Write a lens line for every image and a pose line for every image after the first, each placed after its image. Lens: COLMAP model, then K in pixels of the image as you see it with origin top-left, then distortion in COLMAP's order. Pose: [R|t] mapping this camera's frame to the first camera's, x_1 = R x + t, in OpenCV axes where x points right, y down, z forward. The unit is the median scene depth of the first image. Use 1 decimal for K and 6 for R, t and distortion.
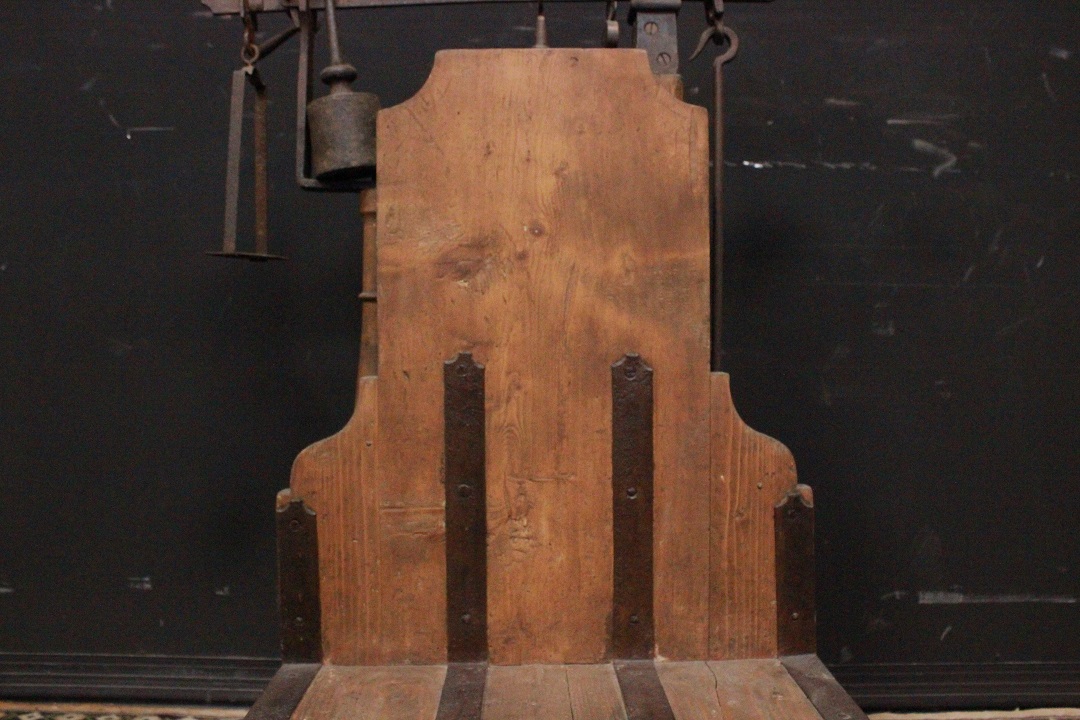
lens RADIAL K [[944.7, 0, 540.6], [0, 944.7, 363.1], [0, 0, 1]] dist [-0.181706, 0.184215]
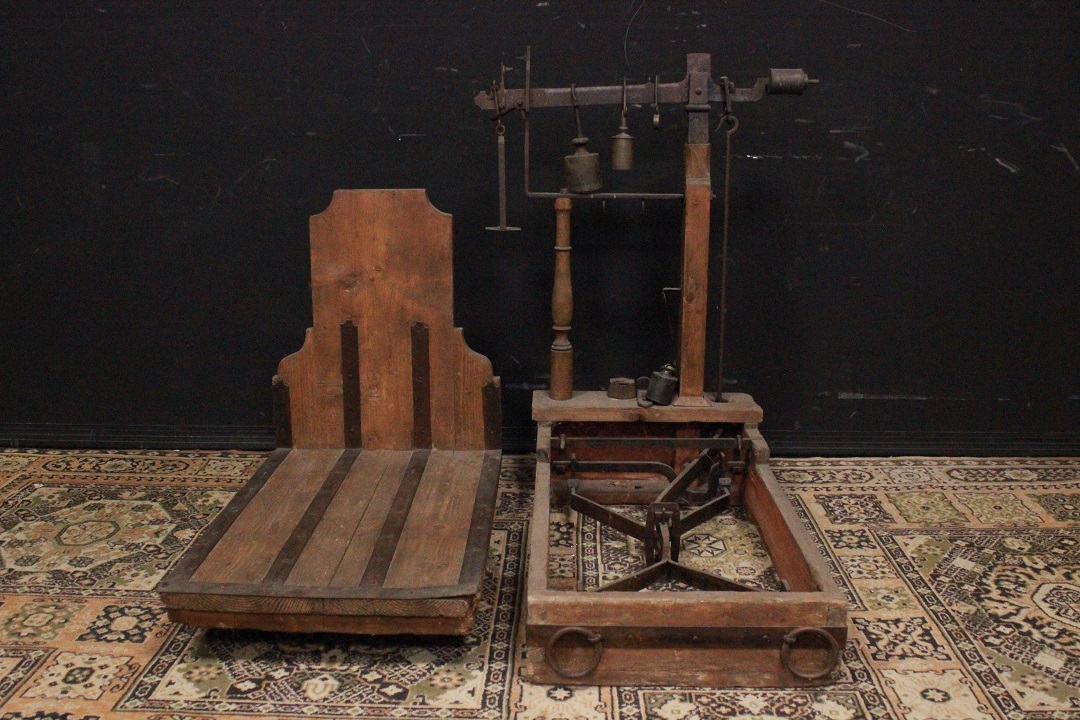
lens RADIAL K [[1058.6, 0, 547.8], [0, 1058.6, 368.9], [0, 0, 1]] dist [-0.147970, 0.155121]
pose [[0.999720, 0.000101, -0.023677, -0.170824], [0.004471, 0.981191, 0.192988, -0.296724], [0.023251, -0.193039, 0.980915, -1.554042]]
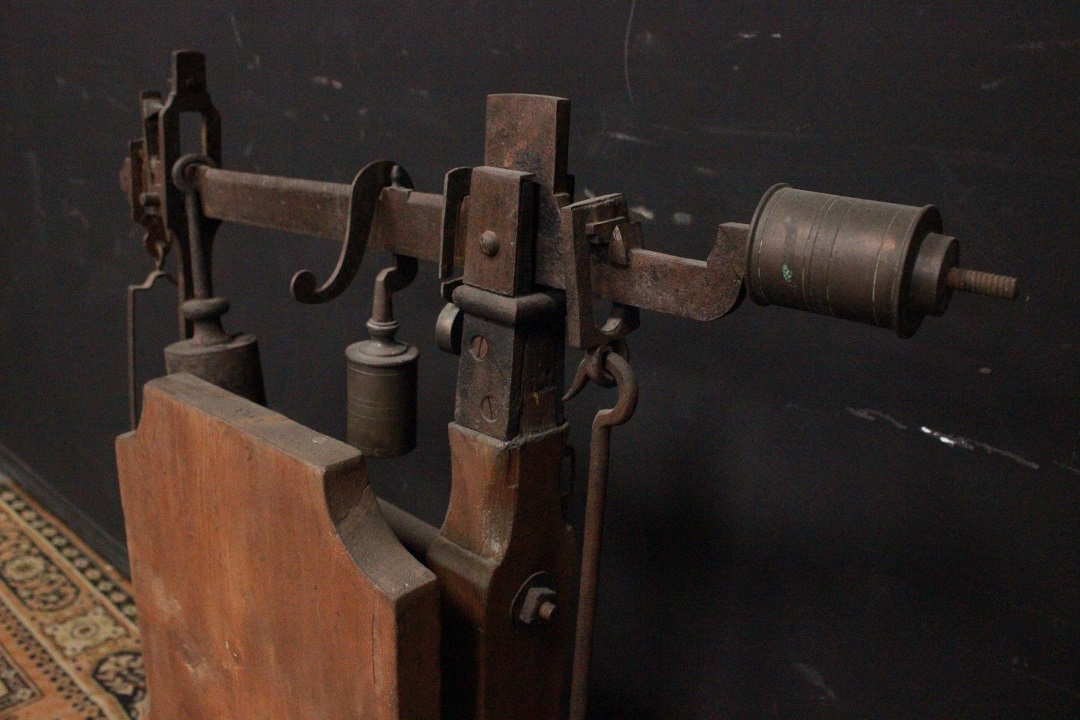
lens RADIAL K [[944.7, 0, 540.6], [0, 944.7, 363.1], [0, 0, 1]] dist [-0.181706, 0.184215]
pose [[0.748300, 0.242136, -0.617591, 0.546292], [-0.074147, 0.955698, 0.284856, -0.566530], [0.659204, -0.167366, 0.733102, 0.667582]]
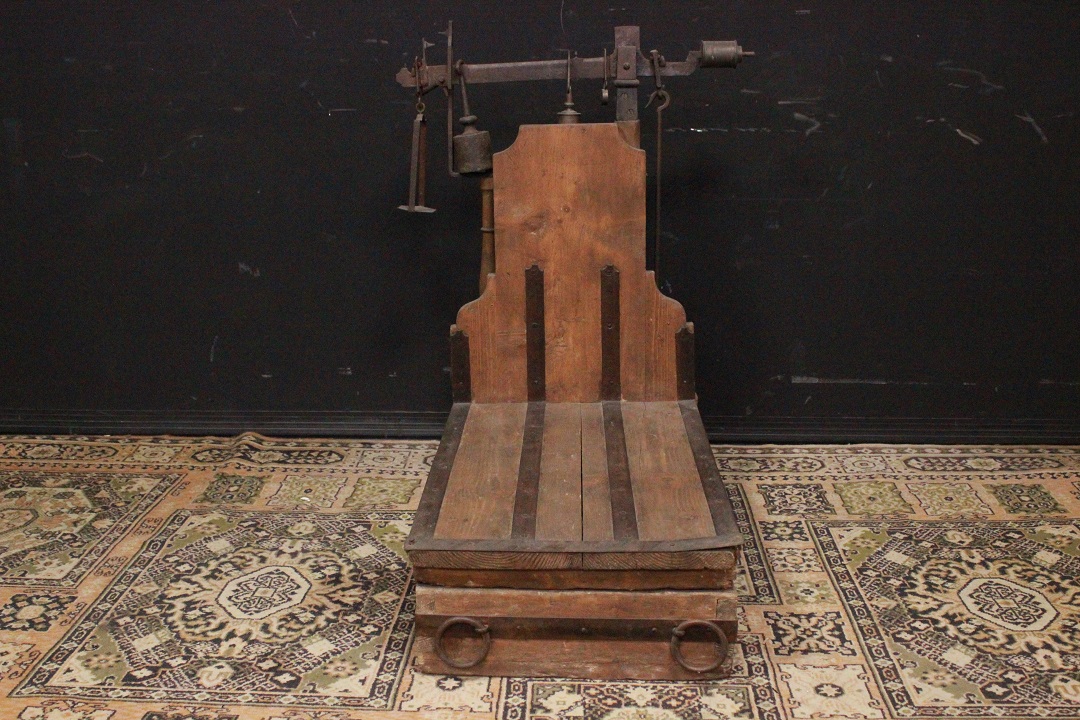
lens RADIAL K [[1172.9, 0, 540.0], [0, 1172.9, 360.0], [0, 0, 1]] dist [-0.138706, 0.169855]
pose [[0.998785, 0.000352, -0.049270, 0.068253], [0.010075, 0.977384, 0.211230, -0.371330], [0.048230, -0.211470, 0.976194, -1.733786]]
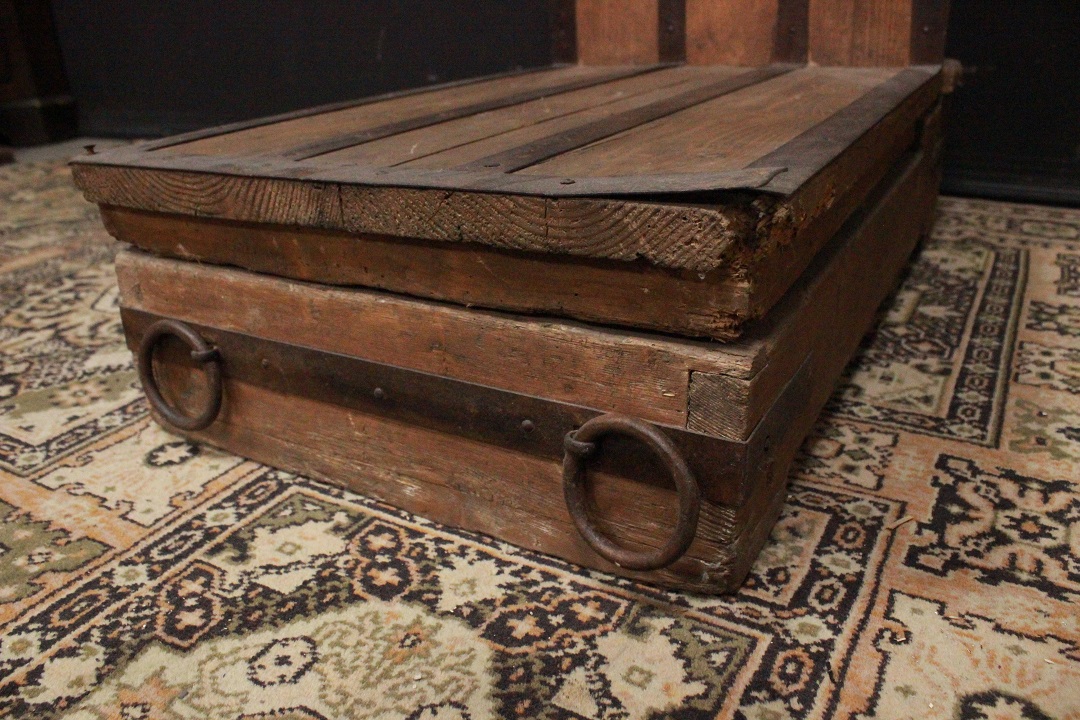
lens RADIAL K [[886.7, 0, 539.7], [0, 886.7, 375.5], [0, 0, 1]] dist [-0.167641, 0.132798]
pose [[0.863433, 0.167498, -0.475845, 0.443931], [0.019001, 0.931801, 0.362473, 0.284409], [0.504106, -0.322012, 0.801365, -0.282477]]
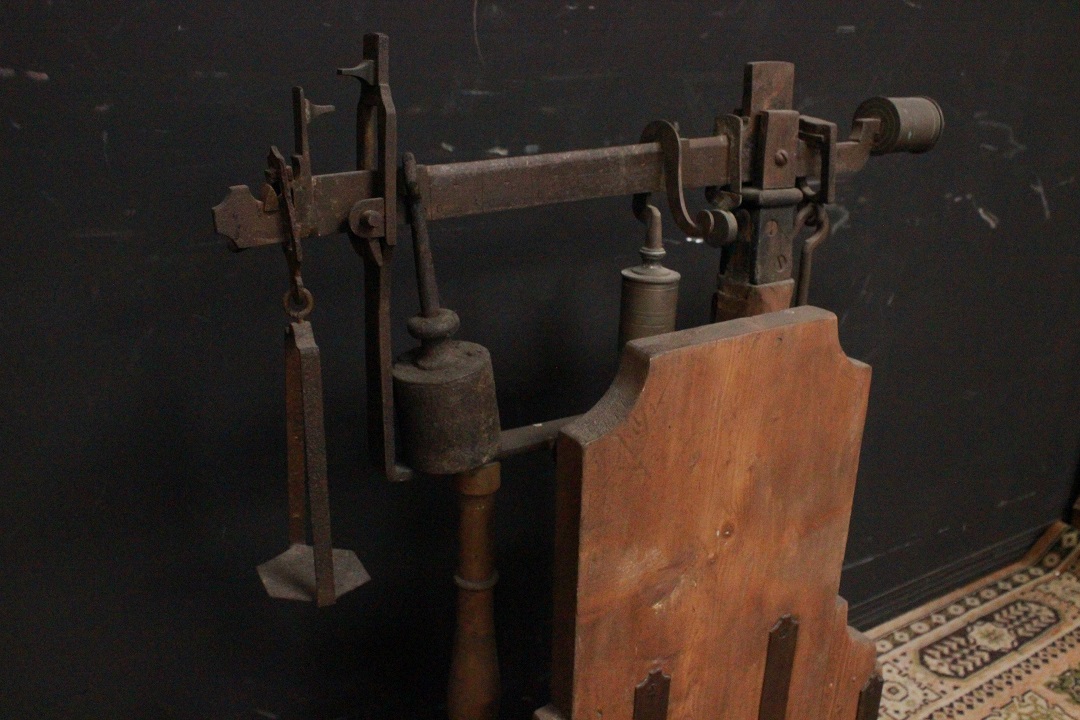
lens RADIAL K [[944.7, 0, 540.6], [0, 944.7, 363.1], [0, 0, 1]] dist [-0.181706, 0.184215]
pose [[0.857601, -0.153896, 0.490751, -0.555848], [-0.002348, 0.953001, 0.302957, -0.551979], [-0.514310, -0.260968, 0.816934, 0.408030]]
